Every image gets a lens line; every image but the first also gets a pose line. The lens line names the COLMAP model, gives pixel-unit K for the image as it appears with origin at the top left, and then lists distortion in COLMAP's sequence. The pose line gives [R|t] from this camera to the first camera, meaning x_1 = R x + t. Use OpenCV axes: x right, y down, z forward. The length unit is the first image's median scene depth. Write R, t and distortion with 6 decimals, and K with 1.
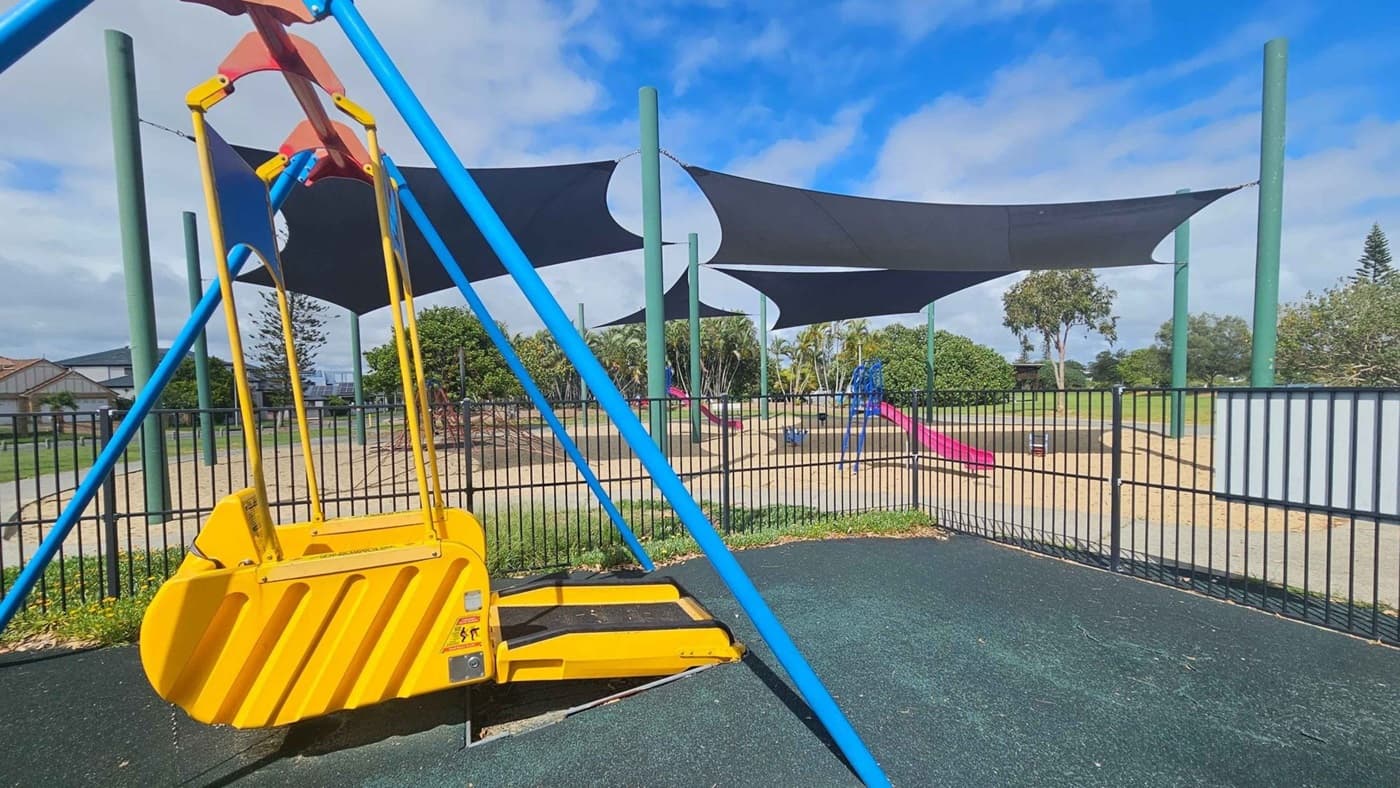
lens RADIAL K [[568.7, 0, 711.9], [0, 568.7, 398.1], [0, 0, 1]] dist [0.001147, -0.000137]
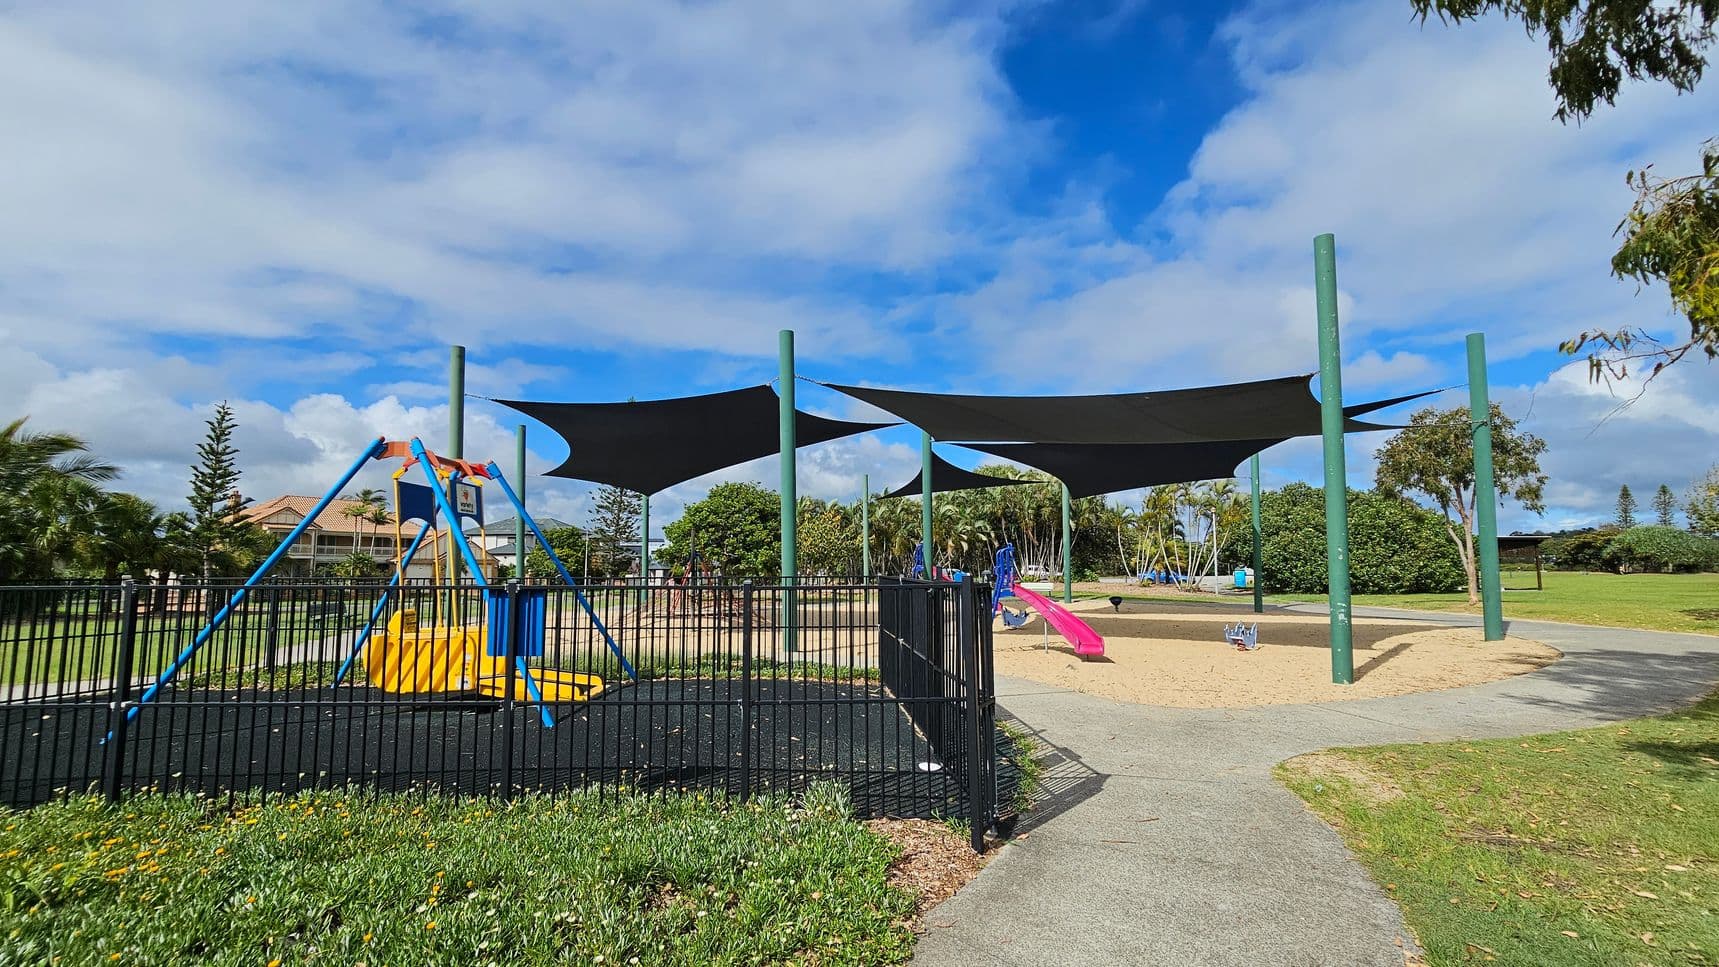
lens RADIAL K [[698.3, 0, 874.1], [0, 698.3, 488.5], [0, 0, 1]] dist [0.001147, -0.000137]
pose [[0.942318, -0.019384, -0.334158, 0.204109], [-0.020246, 0.993193, -0.114708, -0.007372], [0.334106, 0.114857, 0.935511, -0.118243]]
